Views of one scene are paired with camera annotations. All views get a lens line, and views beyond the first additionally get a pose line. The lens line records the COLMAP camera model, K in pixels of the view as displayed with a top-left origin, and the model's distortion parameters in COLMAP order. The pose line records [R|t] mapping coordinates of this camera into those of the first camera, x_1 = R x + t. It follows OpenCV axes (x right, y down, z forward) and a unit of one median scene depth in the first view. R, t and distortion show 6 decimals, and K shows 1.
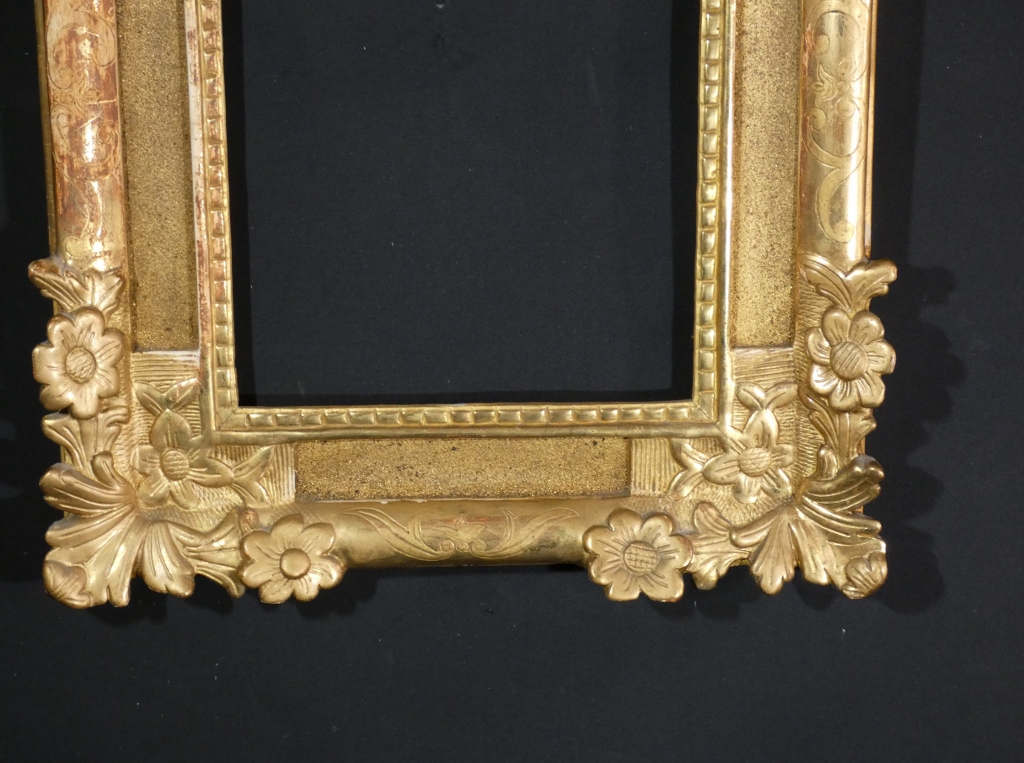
lens RADIAL K [[2393.1, 0, 512.0], [0, 2393.1, 381.5], [0, 0, 1]] dist [0.460866, -3.751923]
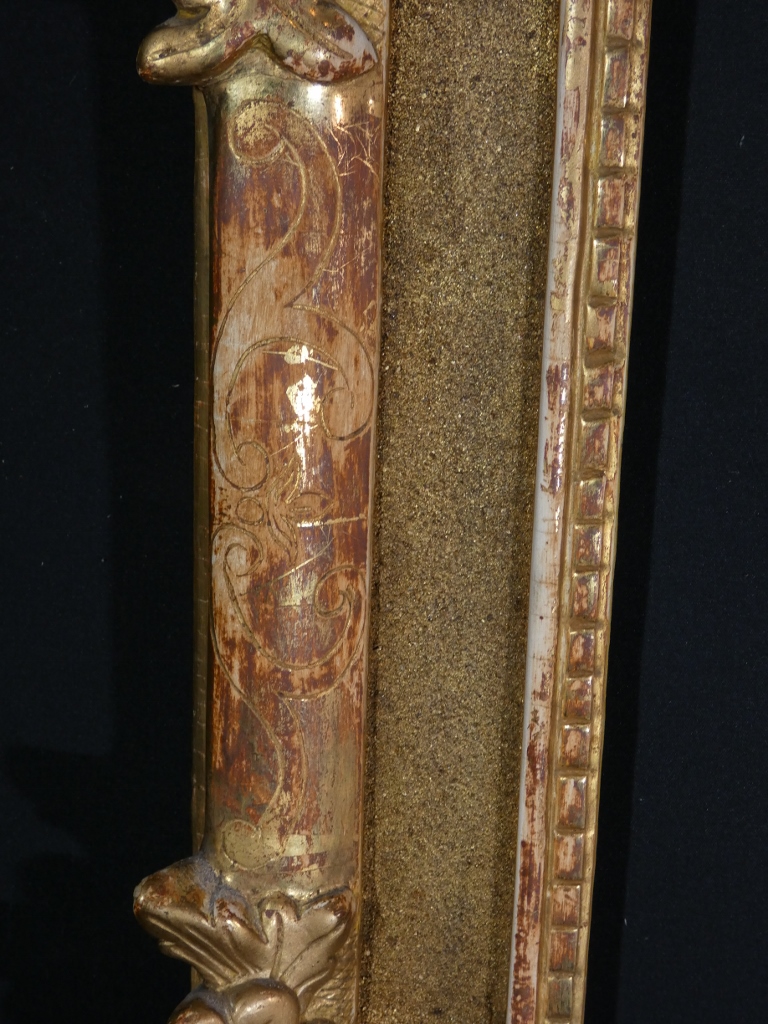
lens RADIAL K [[1873.3, 0, 384.0], [0, 1873.3, 512.0], [0, 0, 1]] dist [0.188156, -0.091534]
pose [[0.988158, 0.075644, -0.133501, -0.116058], [-0.074222, 0.997120, 0.015611, -0.122039], [0.134298, -0.005517, 0.990926, 0.673327]]
